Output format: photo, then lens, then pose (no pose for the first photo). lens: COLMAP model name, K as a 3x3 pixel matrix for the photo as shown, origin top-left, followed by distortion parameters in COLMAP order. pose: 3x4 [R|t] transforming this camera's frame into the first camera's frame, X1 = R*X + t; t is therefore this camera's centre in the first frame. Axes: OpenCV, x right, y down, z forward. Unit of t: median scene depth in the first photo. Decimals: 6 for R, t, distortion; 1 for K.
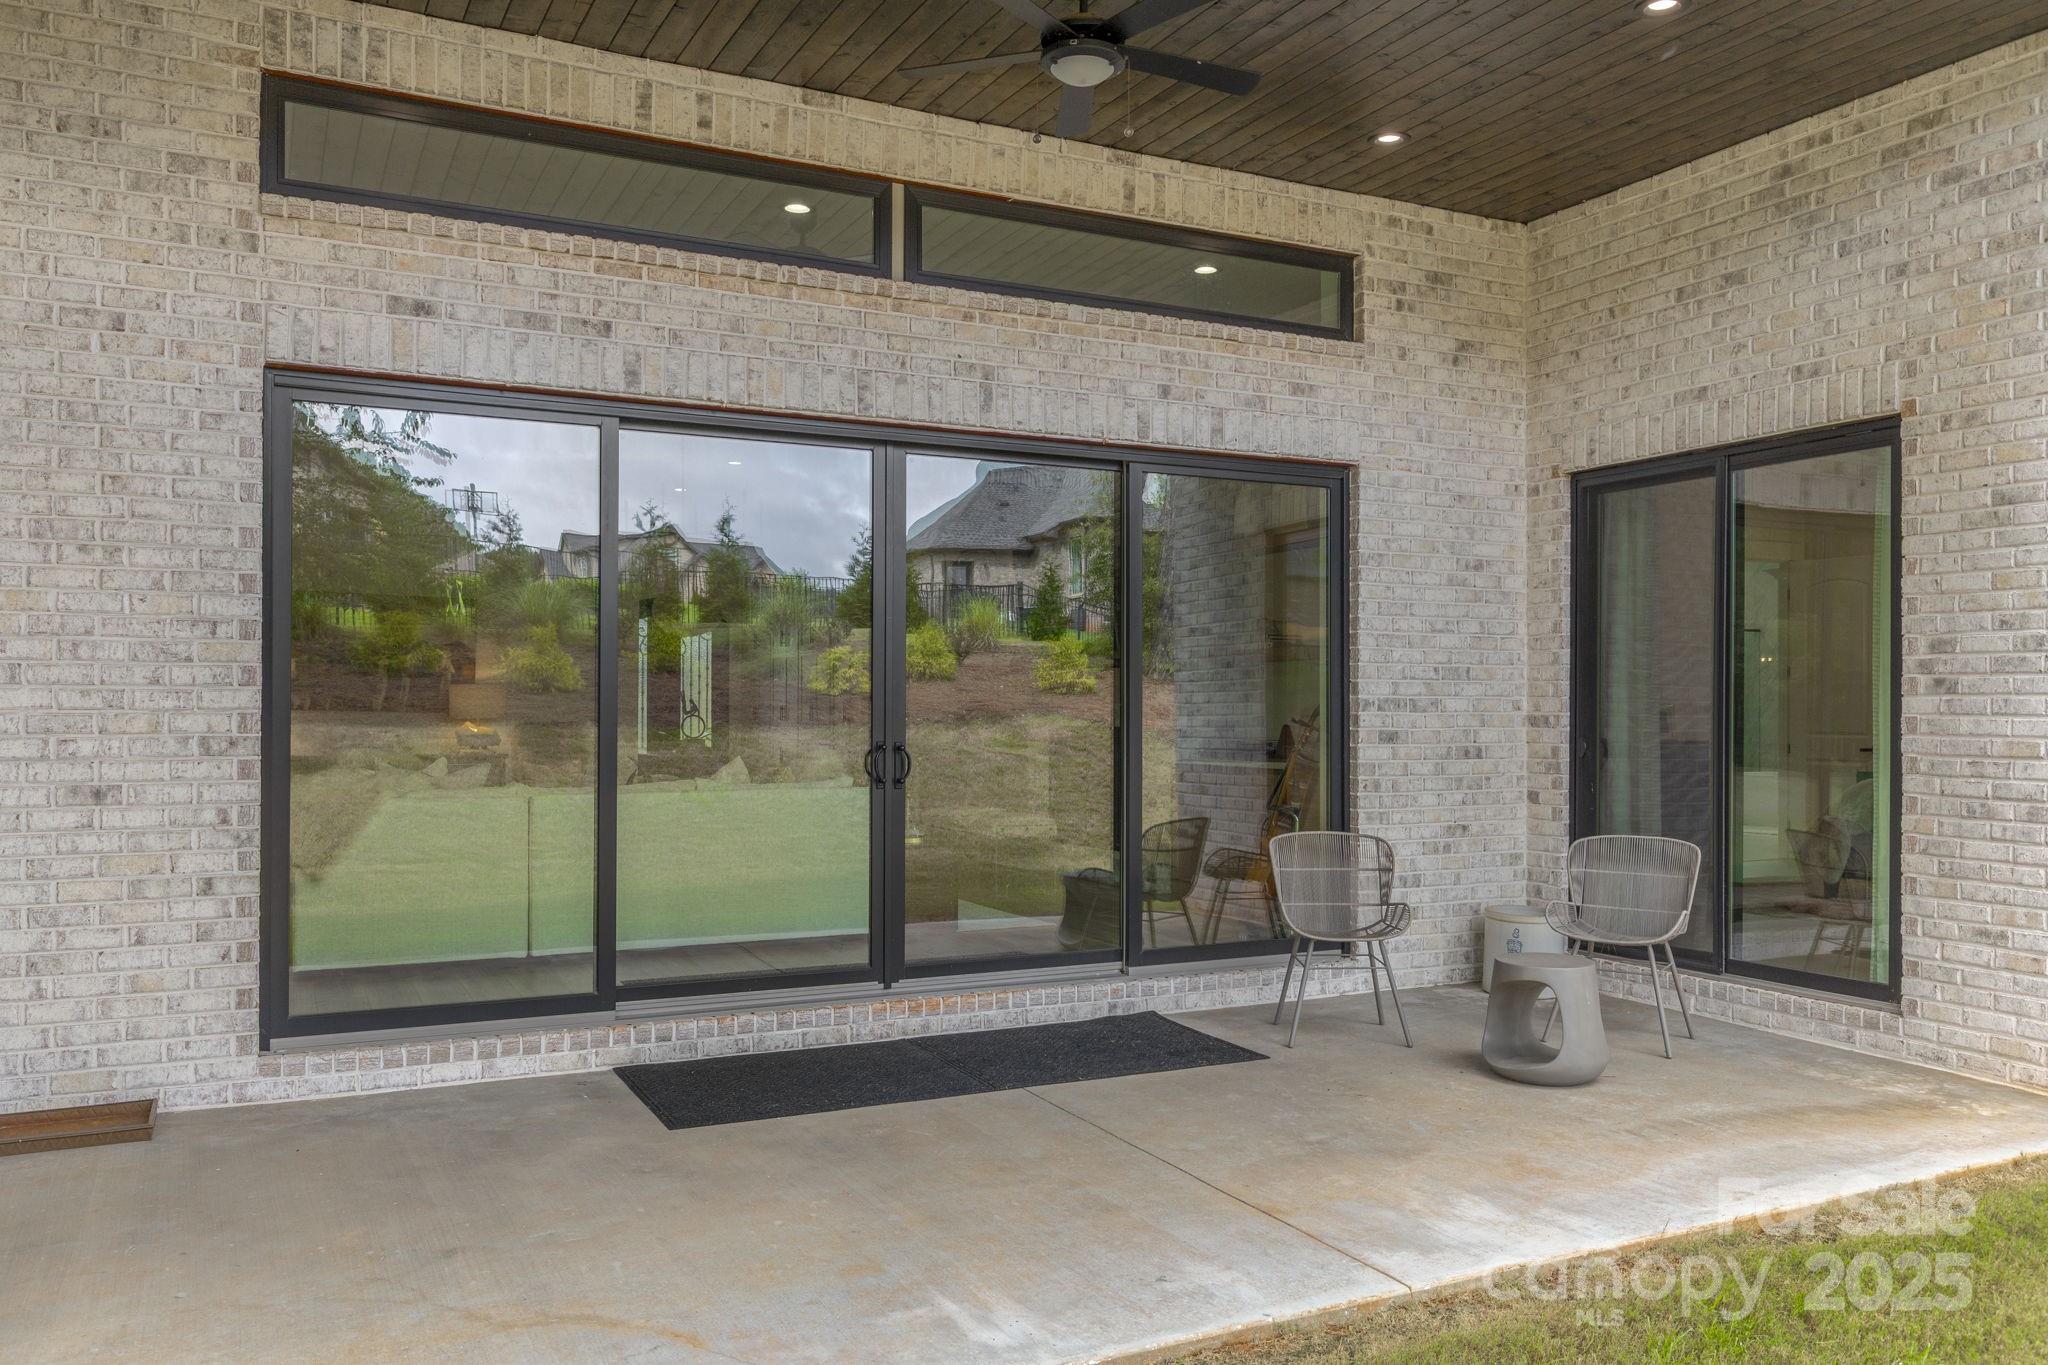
lens RADIAL K [[1663.7, 0, 1078.1], [0, 1663.7, 689.5], [0, 0, 1]] dist [-0.001227, 0.001375]
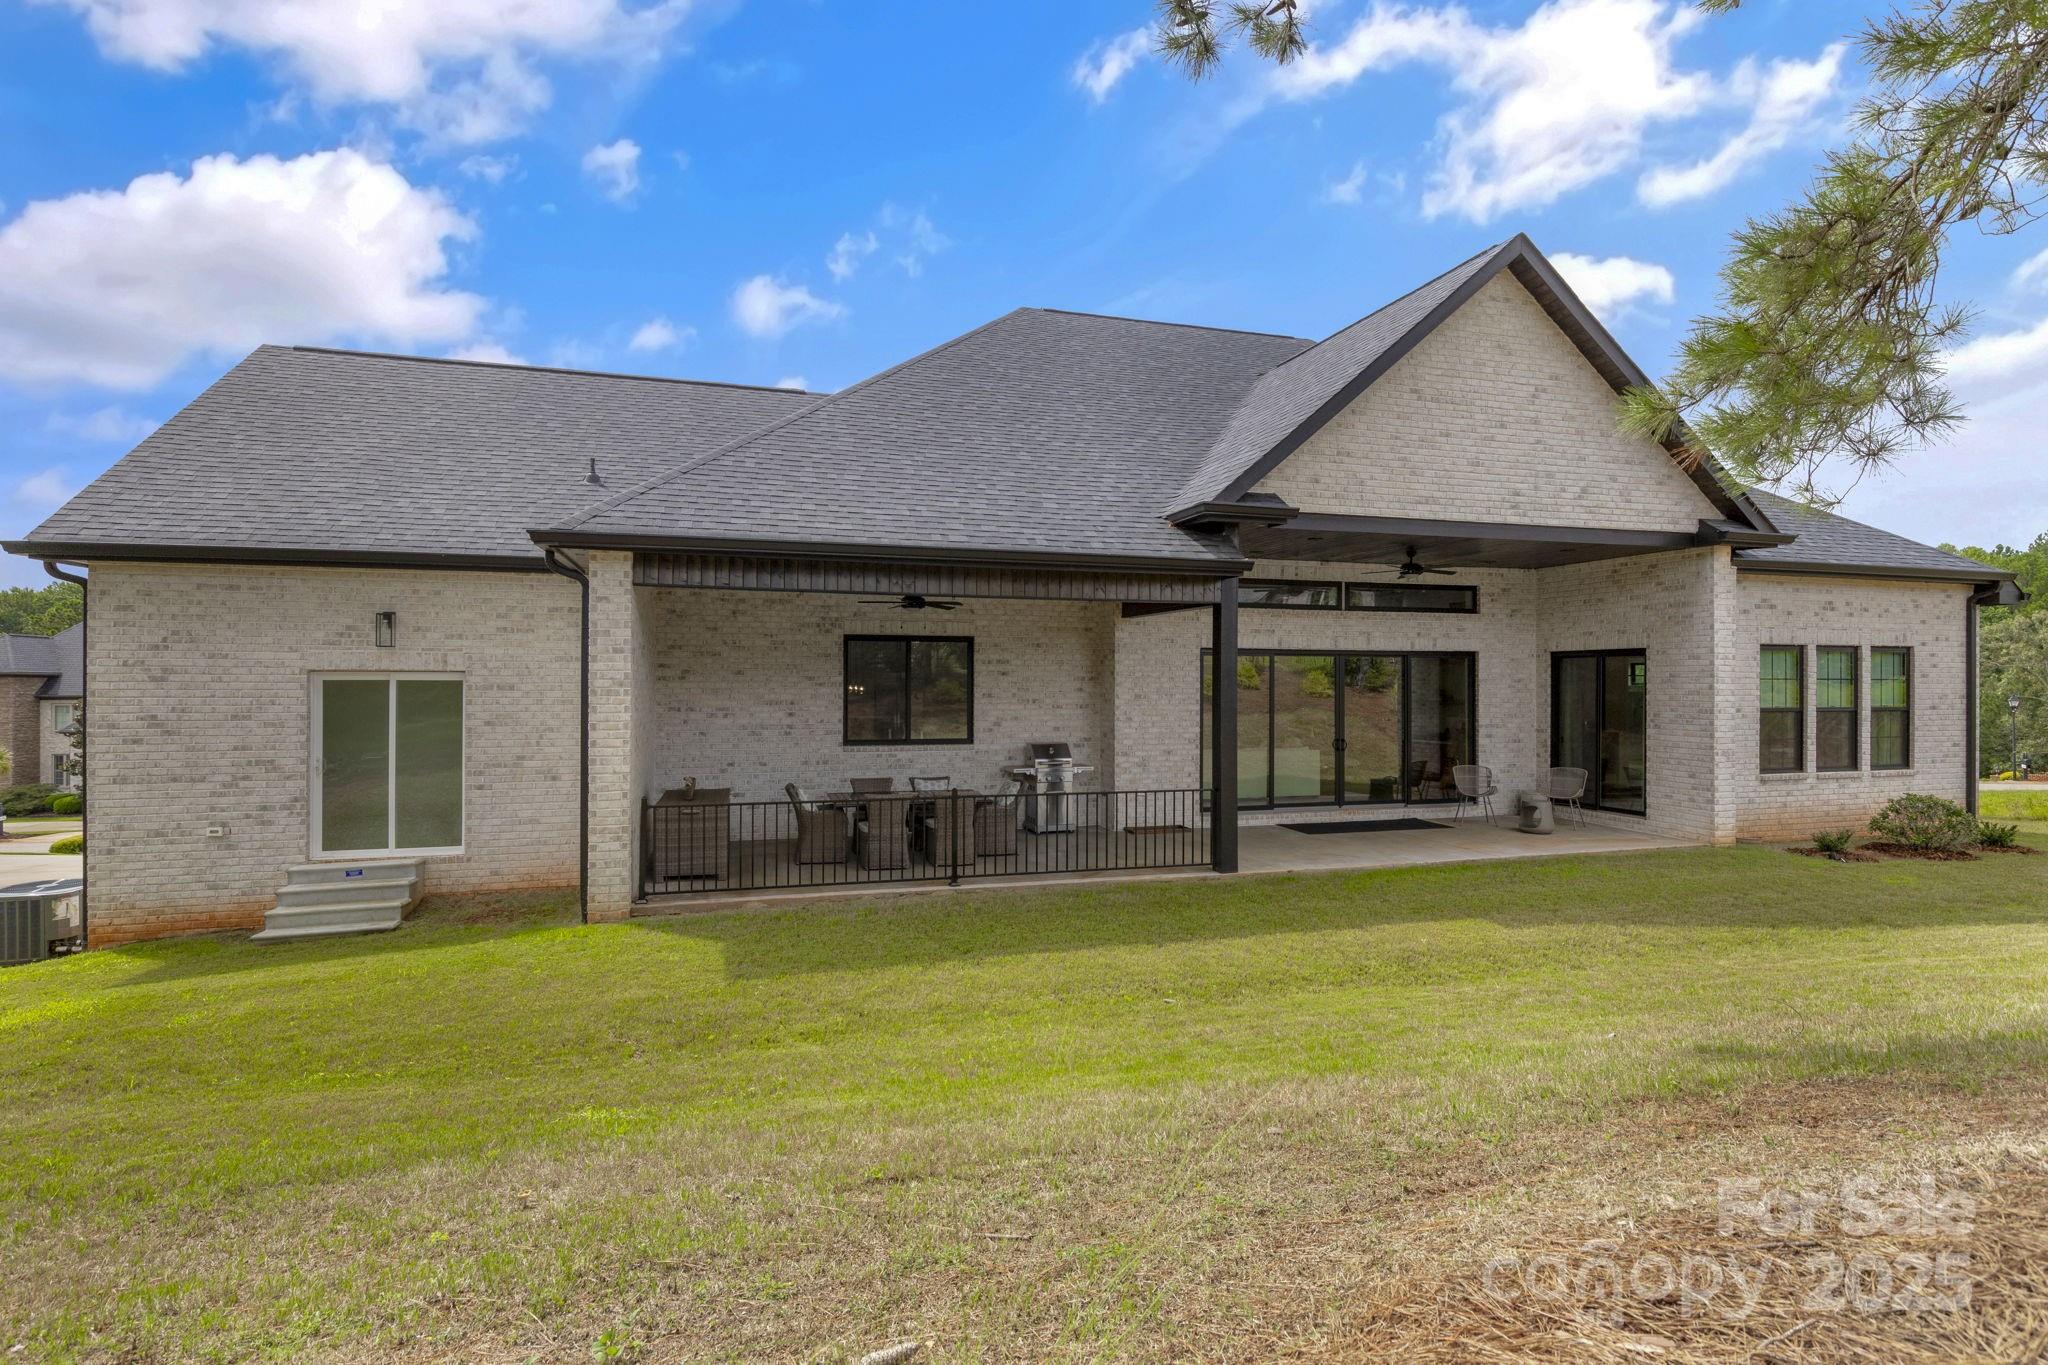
lens RADIAL K [[1076.9, 0, 1024.0], [0, 1076.9, 682.5], [0, 0, 1]] dist [-0.005617, -0.000755]
pose [[0.978421, -0.002361, -0.206607, -0.277617], [0.004151, 0.999957, 0.008232, -0.101898], [0.206579, -0.008912, 0.978389, -1.289090]]
